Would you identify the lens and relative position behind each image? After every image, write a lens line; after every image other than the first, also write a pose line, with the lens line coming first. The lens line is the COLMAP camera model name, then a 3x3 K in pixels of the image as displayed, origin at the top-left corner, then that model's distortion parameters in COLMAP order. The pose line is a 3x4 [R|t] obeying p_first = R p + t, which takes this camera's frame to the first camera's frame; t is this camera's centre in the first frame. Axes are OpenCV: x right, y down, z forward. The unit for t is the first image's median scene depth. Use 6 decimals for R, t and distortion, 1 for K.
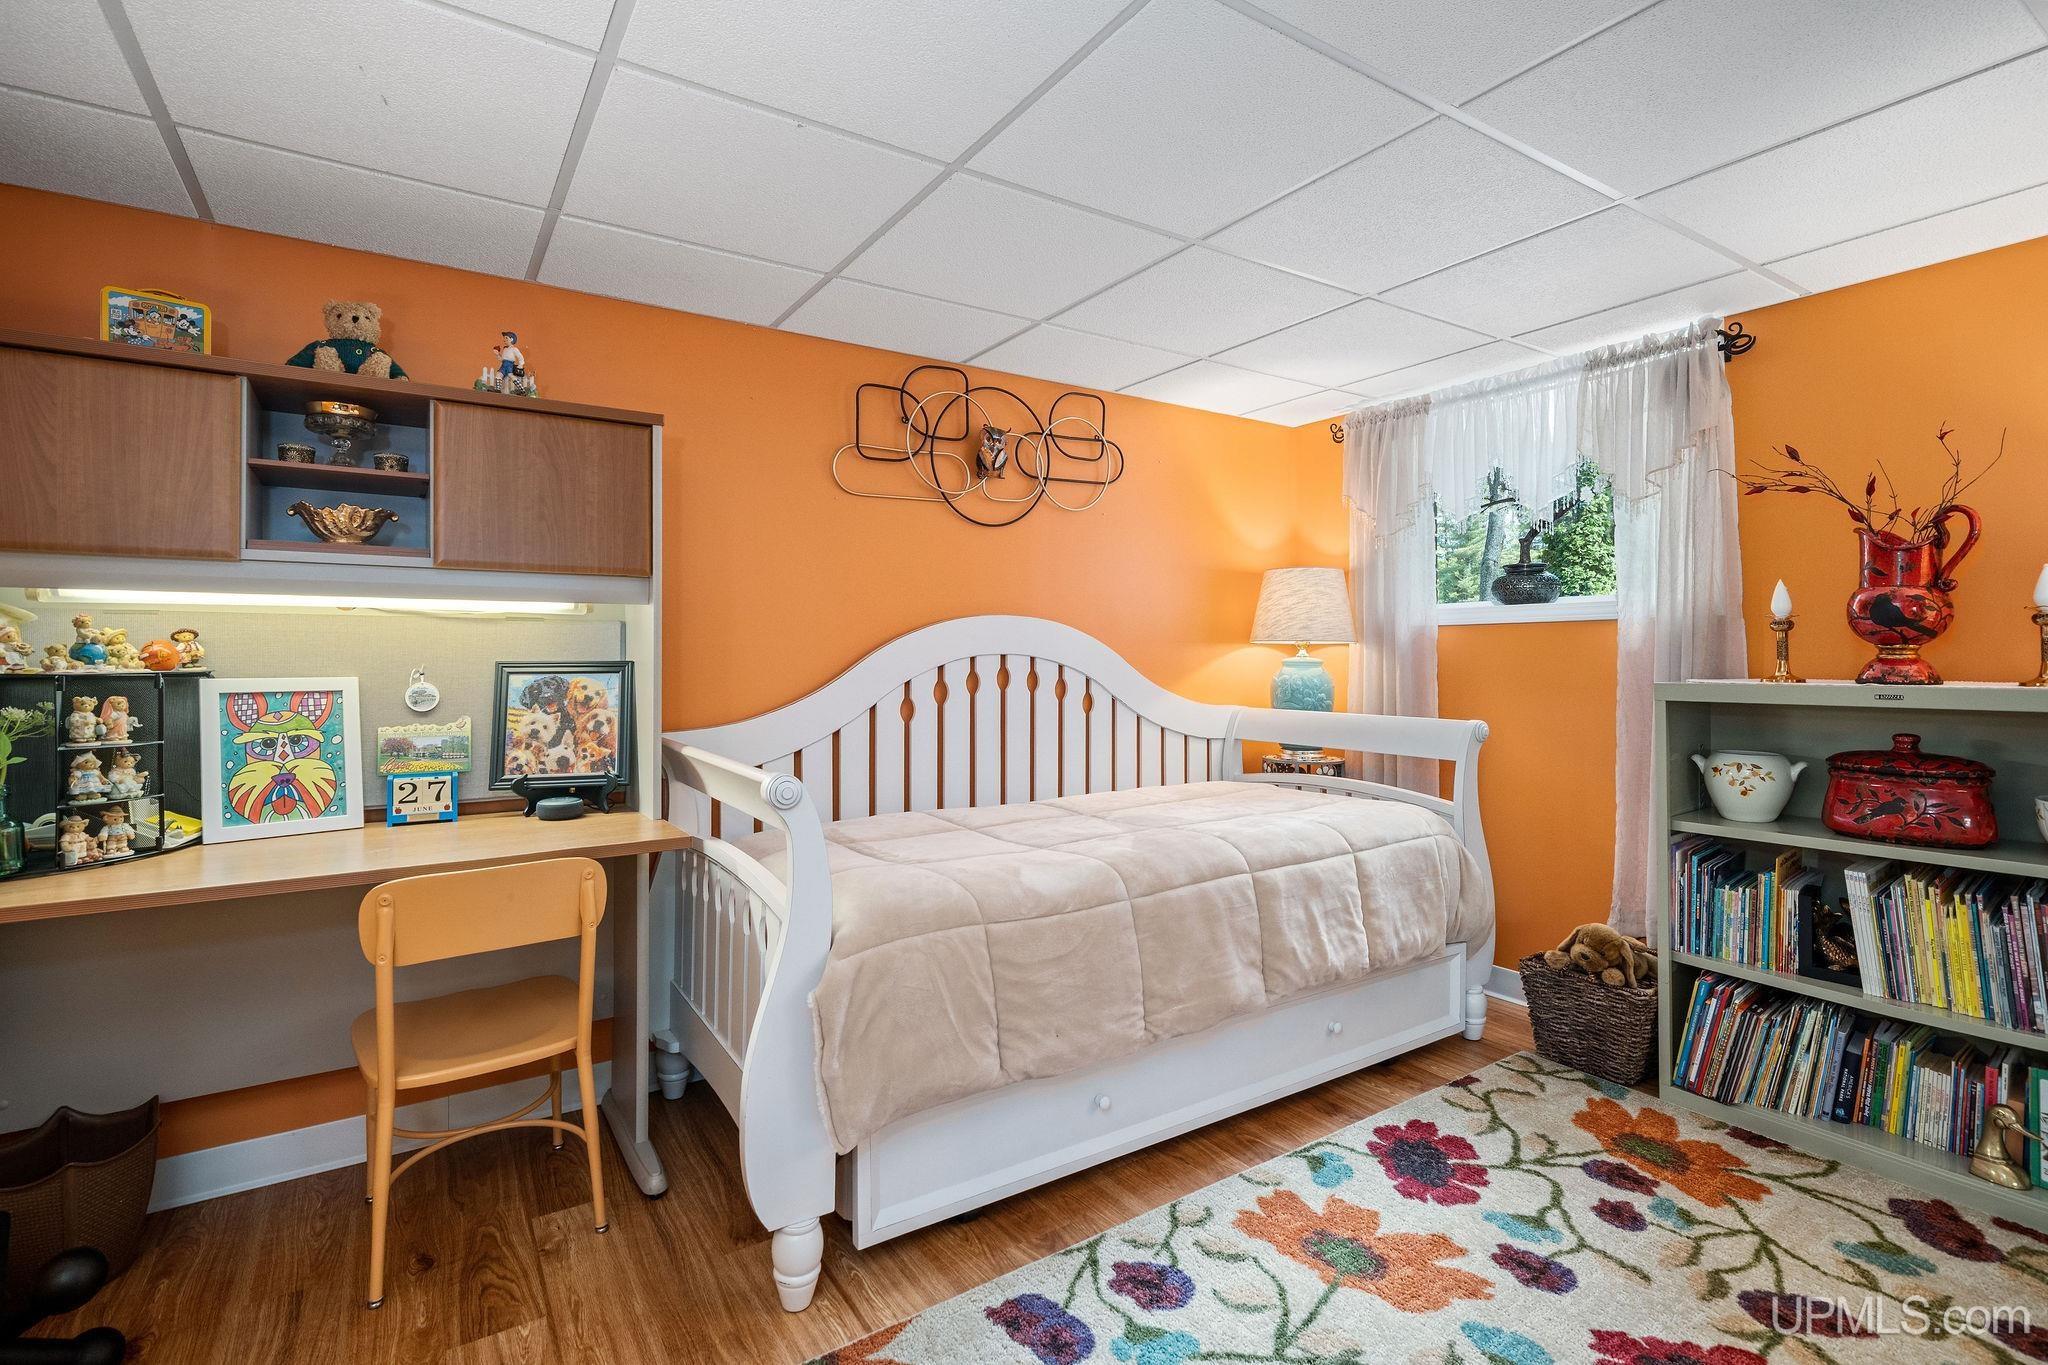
lens RADIAL K [[953.8, 0, 1024.7], [0, 953.8, 668.8], [0, 0, 1]] dist [0.002538, -0.001272]
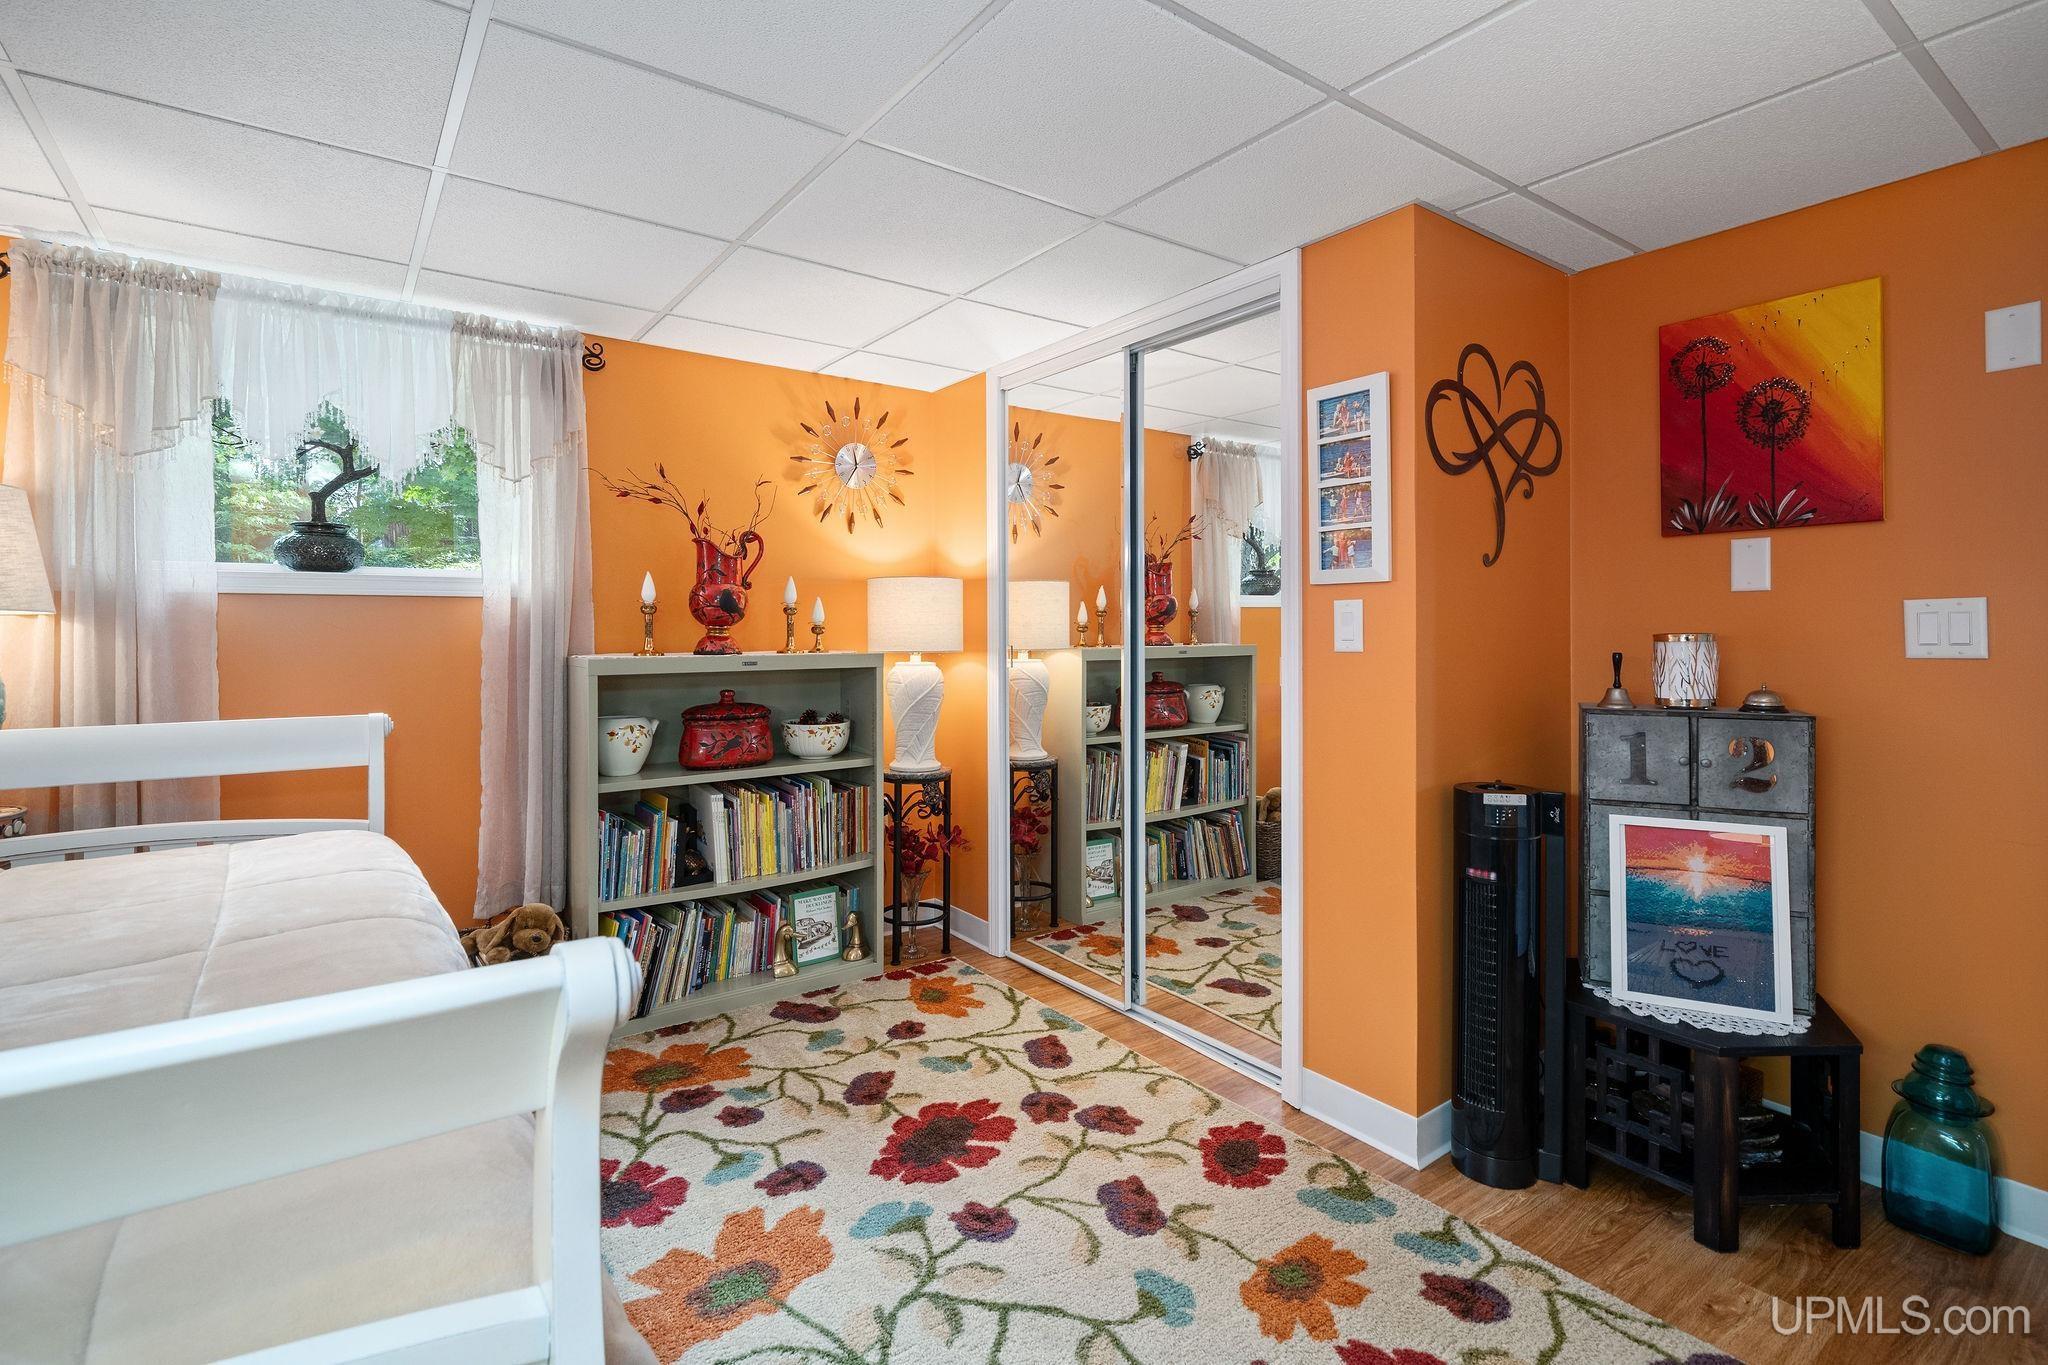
lens RADIAL K [[953.8, 0, 1016.3], [0, 953.8, 643.3], [0, 0, 1]] dist [0.002538, -0.001272]
pose [[-0.047322, -0.010600, 0.998823, -0.485198], [0.015194, 0.999820, 0.011330, -0.009308], [-0.998764, 0.015712, -0.047153, 0.633711]]
